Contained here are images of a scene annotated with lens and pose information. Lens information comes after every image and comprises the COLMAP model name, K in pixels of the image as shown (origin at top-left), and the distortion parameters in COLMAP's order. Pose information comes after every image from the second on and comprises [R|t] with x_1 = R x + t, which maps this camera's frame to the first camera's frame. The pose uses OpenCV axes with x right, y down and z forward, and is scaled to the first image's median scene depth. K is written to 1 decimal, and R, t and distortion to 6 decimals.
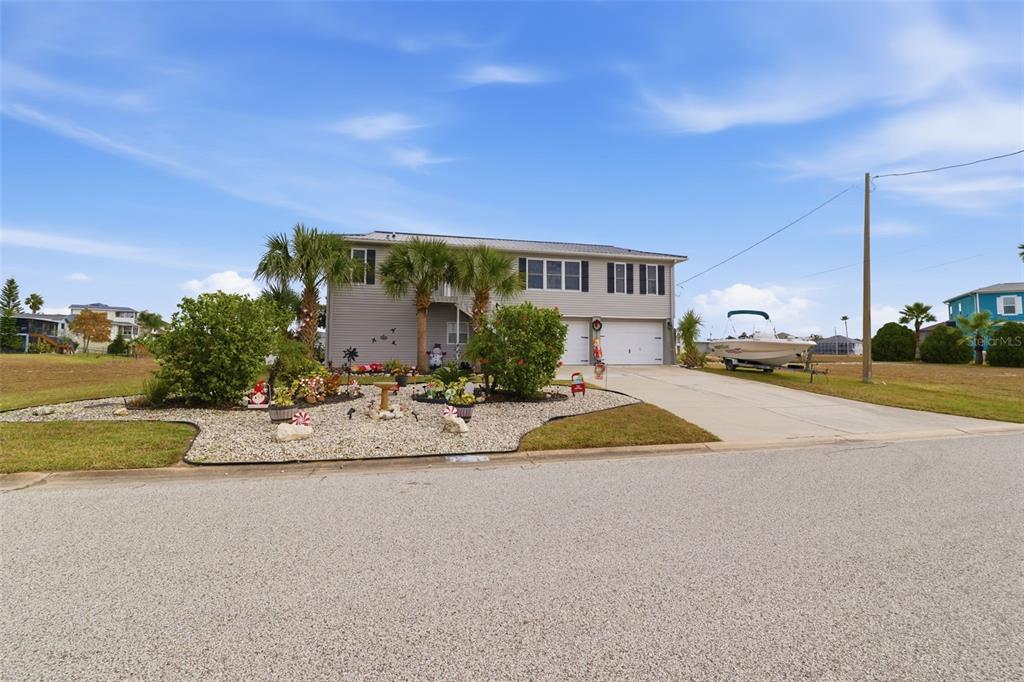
lens RADIAL K [[428.2, 0, 511.4], [0, 428.2, 347.6], [0, 0, 1]] dist [-0.026271, -0.000179]
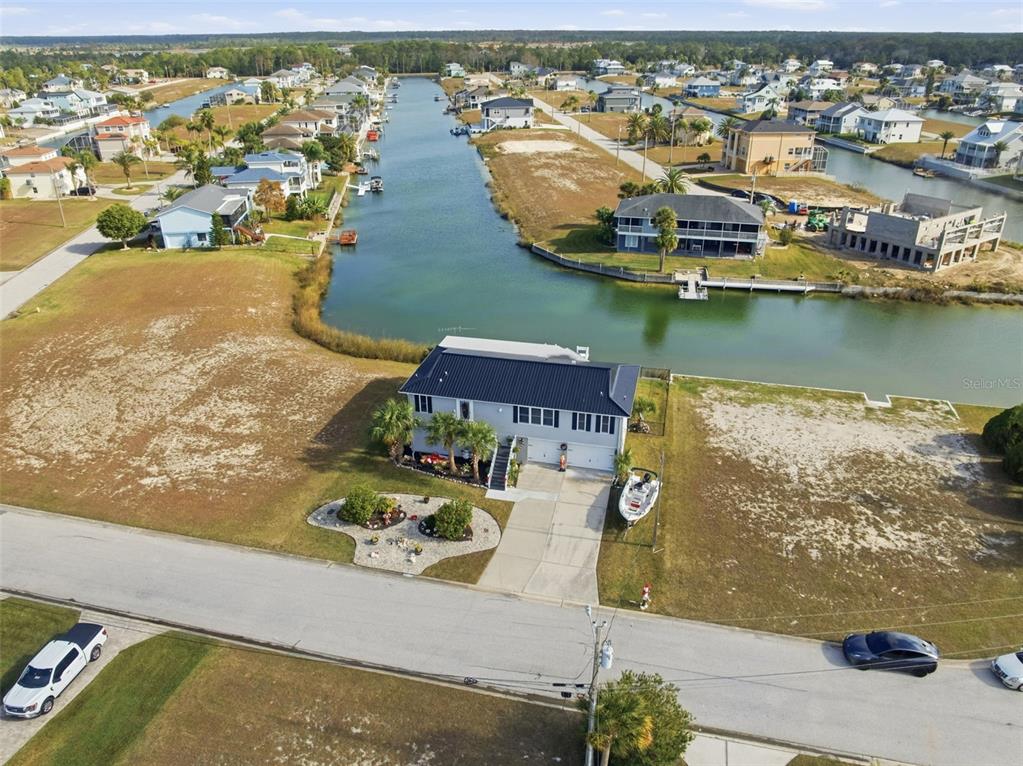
lens RADIAL K [[726.6, 0, 506.6], [0, 726.6, 380.7], [0, 0, 1]] dist [-0.041628, 0.003032]
pose [[0.894189, 0.186696, -0.406904, 1.027419], [0.012481, 0.898148, 0.439516, -1.410430], [0.447516, -0.398089, 0.800784, -1.096913]]
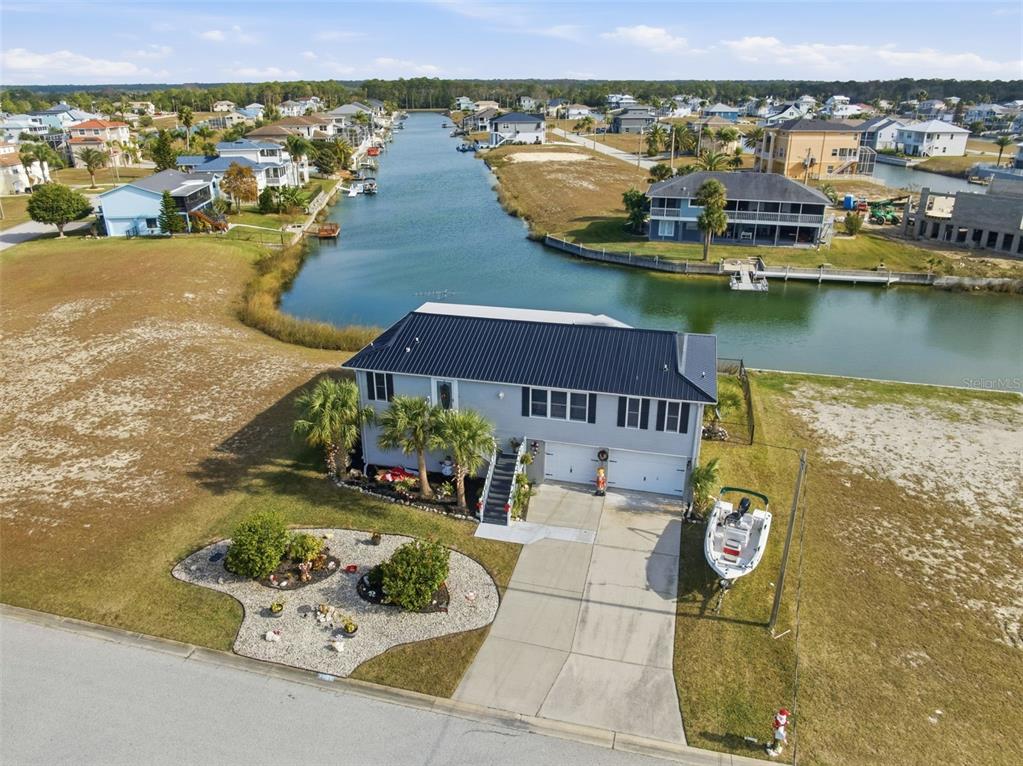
lens RADIAL K [[726.6, 0, 506.6], [0, 726.6, 380.7], [0, 0, 1]] dist [-0.041628, 0.003032]
pose [[0.887901, 0.167376, -0.428506, 0.668231], [0.010617, 0.923761, 0.382823, -0.823210], [0.459912, -0.344458, 0.818431, -0.375275]]
